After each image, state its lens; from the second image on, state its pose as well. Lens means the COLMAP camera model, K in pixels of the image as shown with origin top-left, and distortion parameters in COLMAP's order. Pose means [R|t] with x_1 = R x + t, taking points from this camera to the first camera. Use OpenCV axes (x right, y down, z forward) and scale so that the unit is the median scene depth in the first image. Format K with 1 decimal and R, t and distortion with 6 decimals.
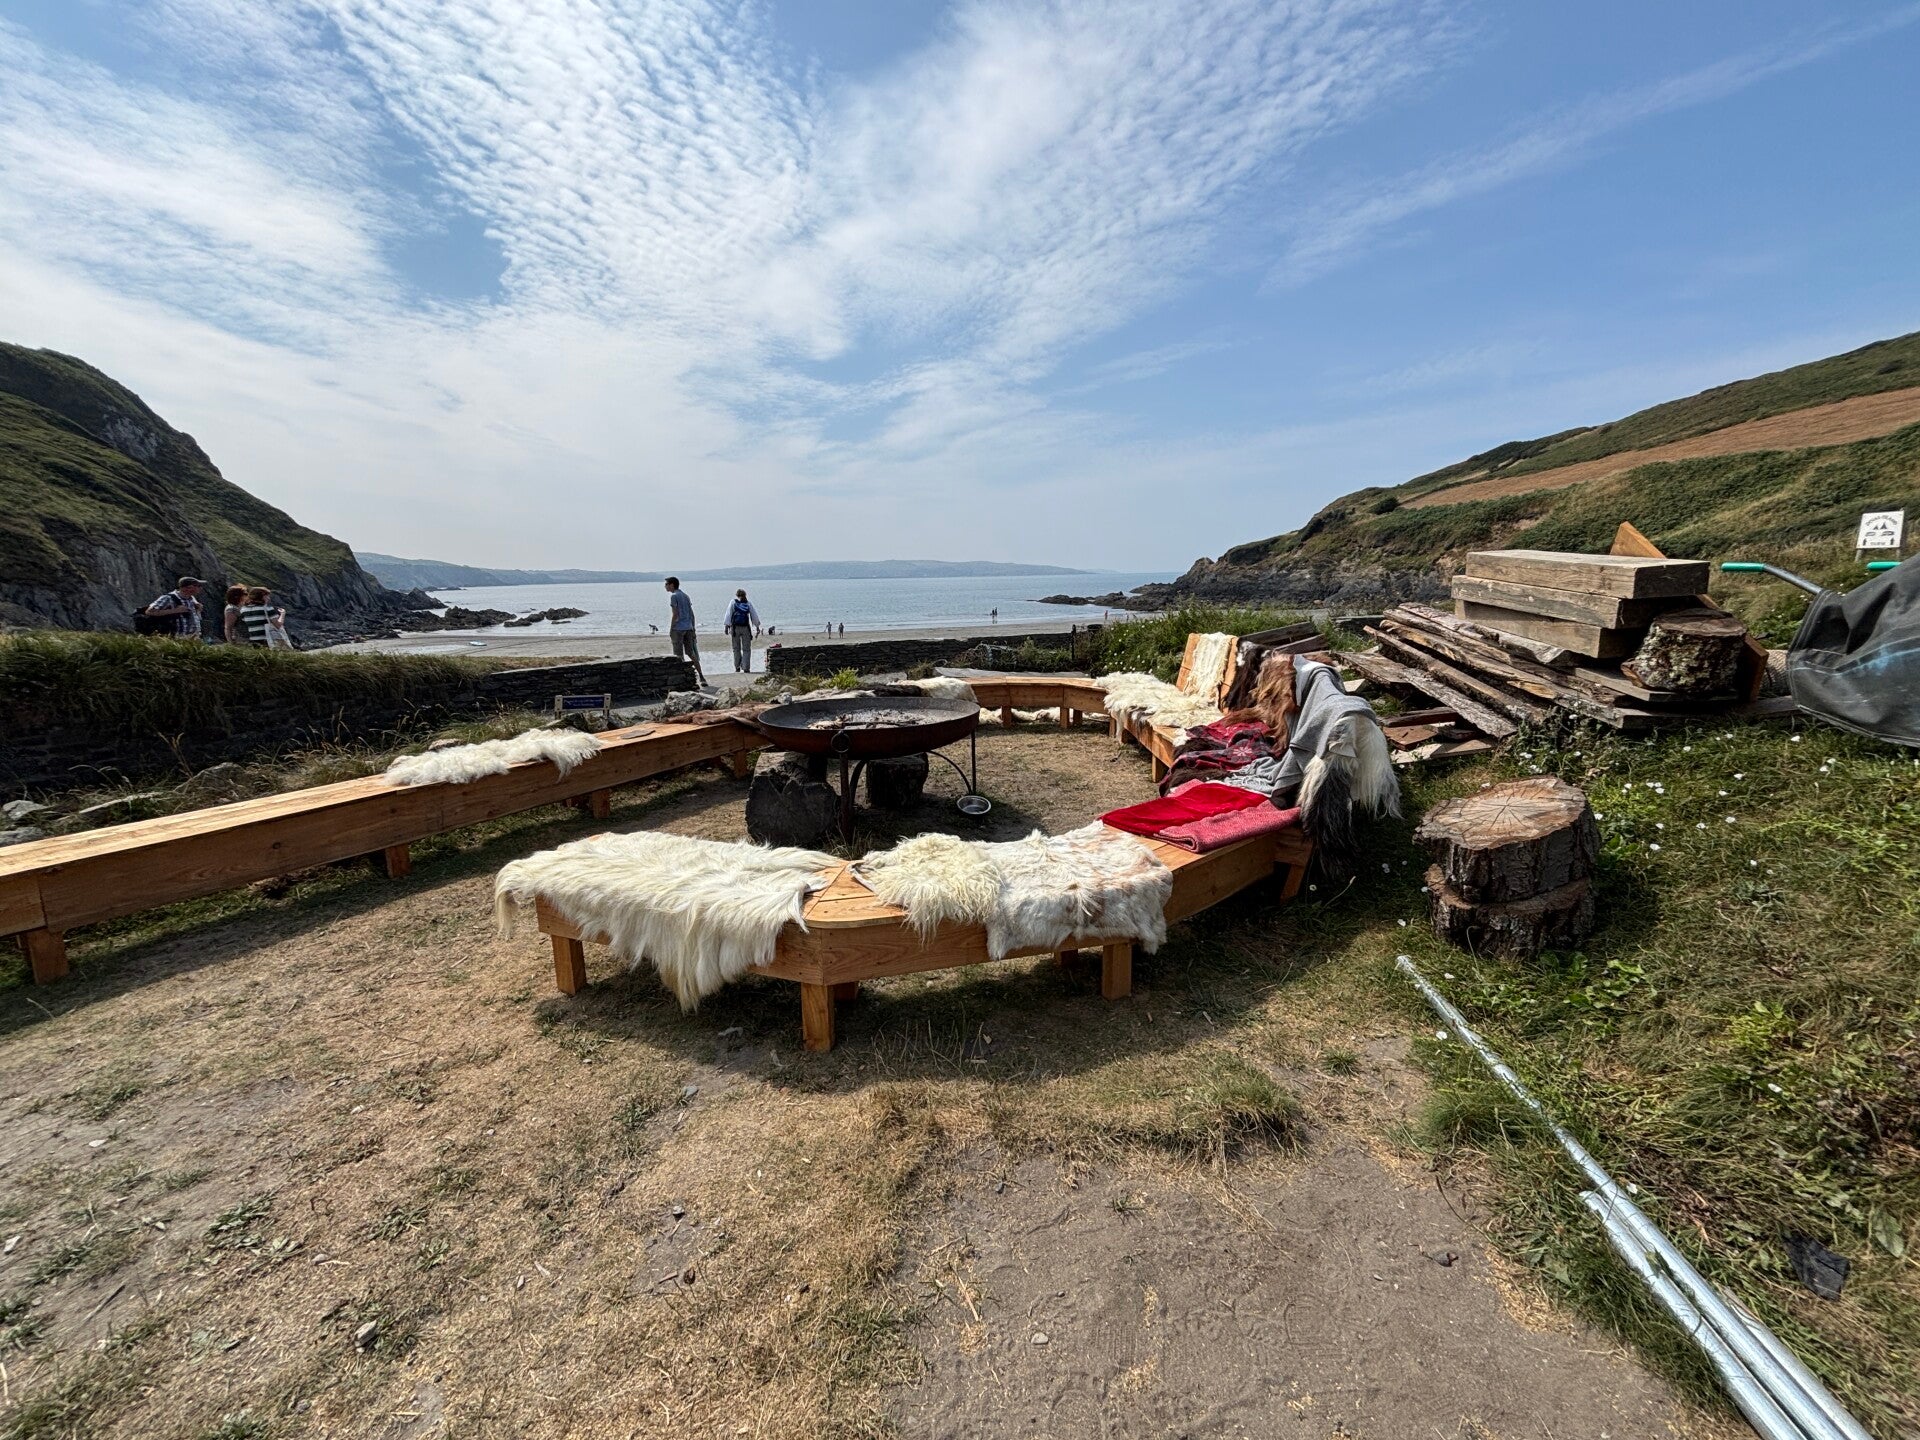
lens RADIAL K [[747.1, 0, 960.0], [0, 747.1, 720.0], [0, 0, 1]] dist [-0.000812, -0.000099]
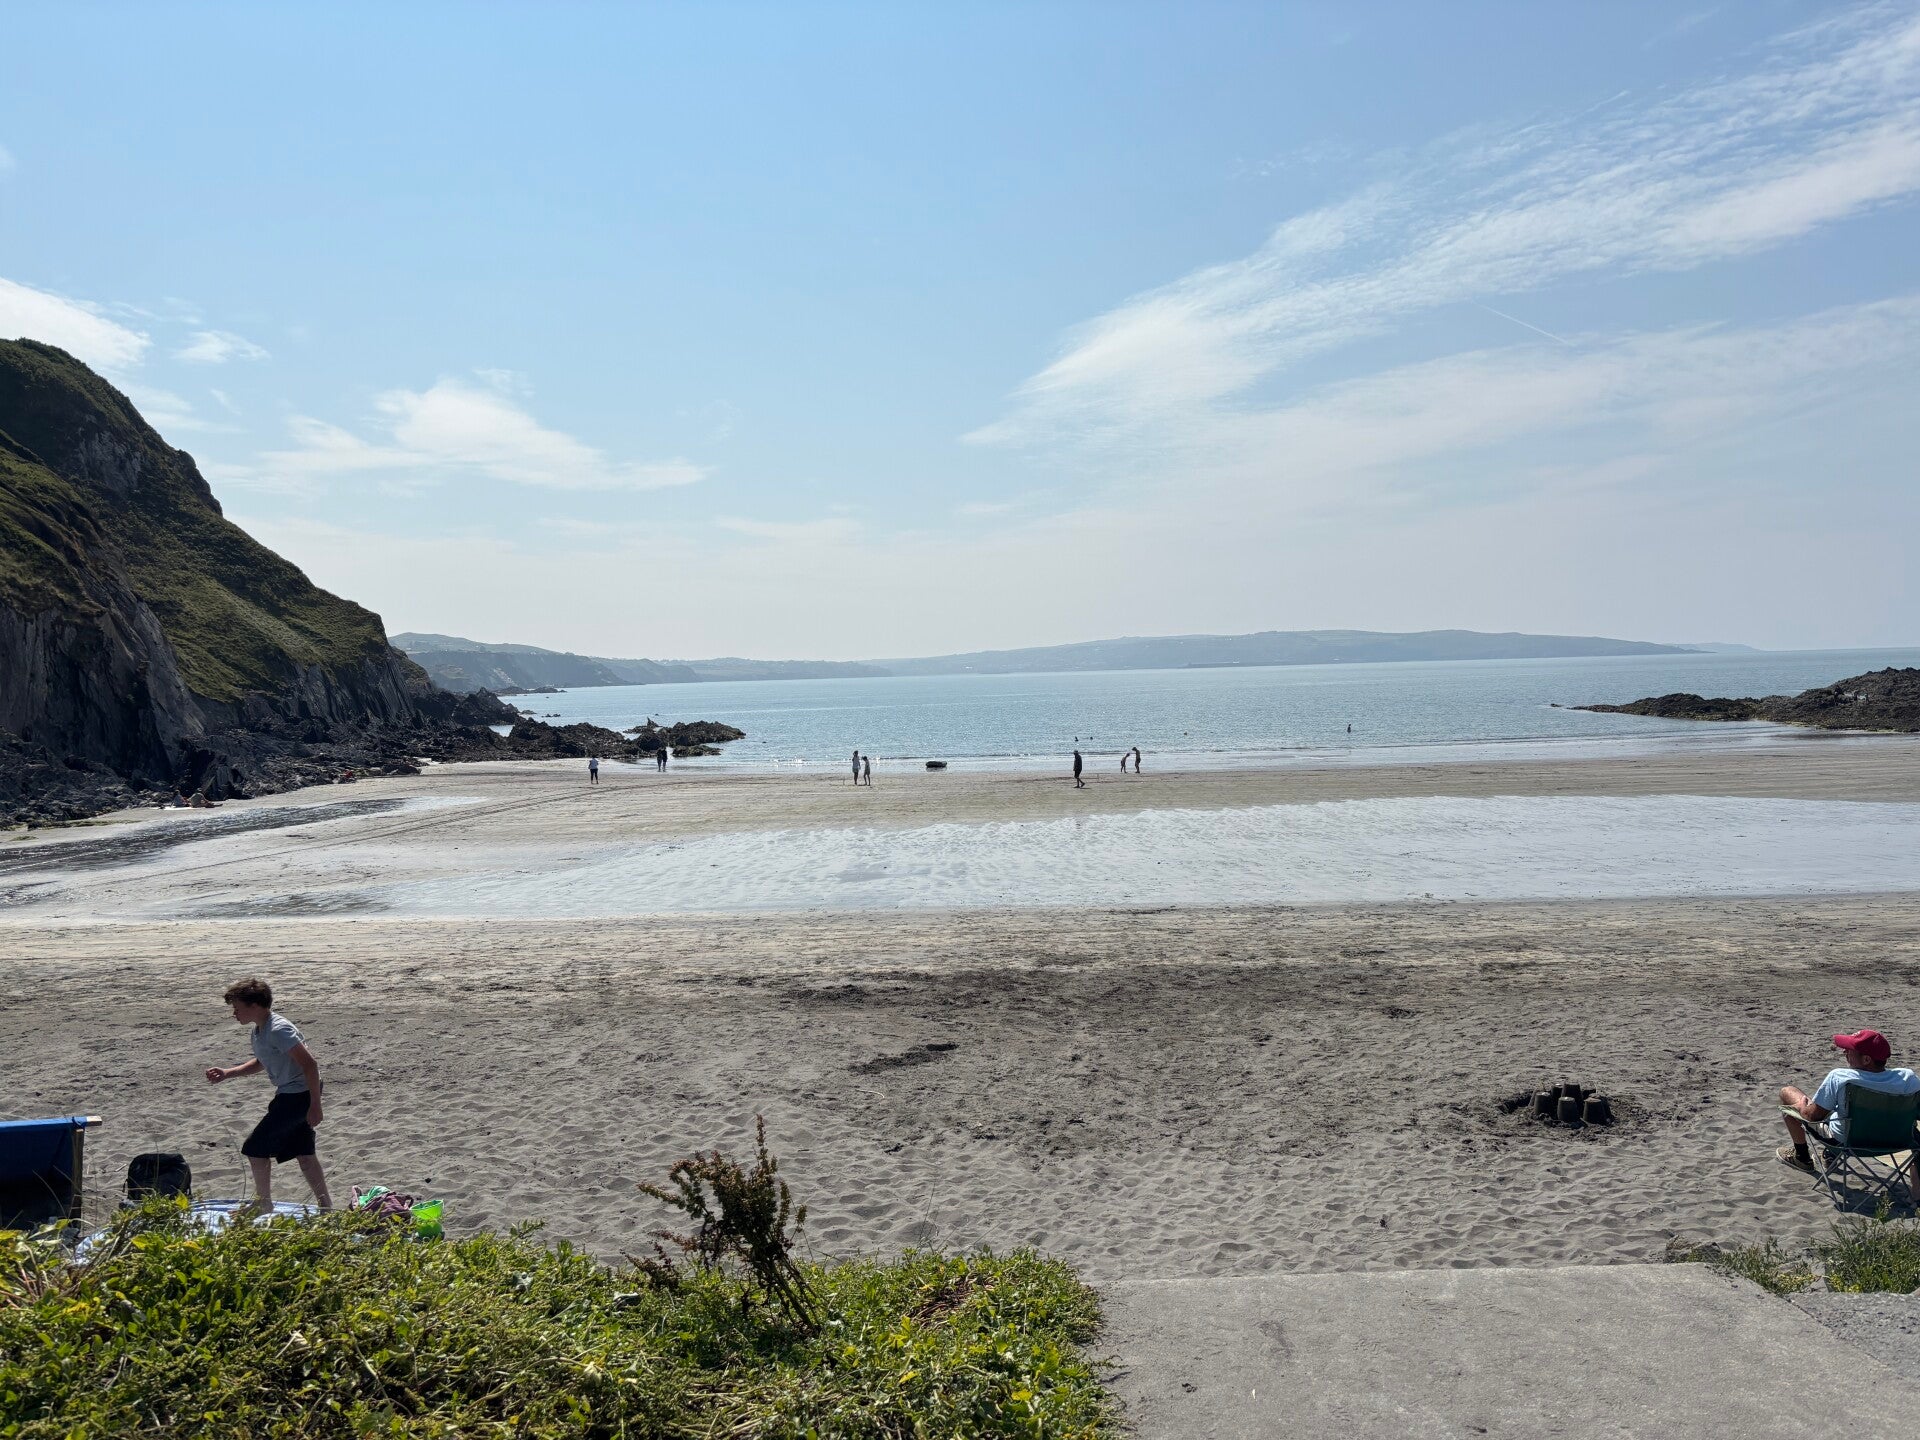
lens RADIAL K [[747.1, 0, 960.0], [0, 747.1, 720.0], [0, 0, 1]] dist [-0.000812, -0.000099]
pose [[0.968793, 0.000591, -0.247871, -0.228654], [-0.037433, 0.988877, -0.143949, -0.087511], [0.245029, 0.148736, 0.958039, 0.578144]]
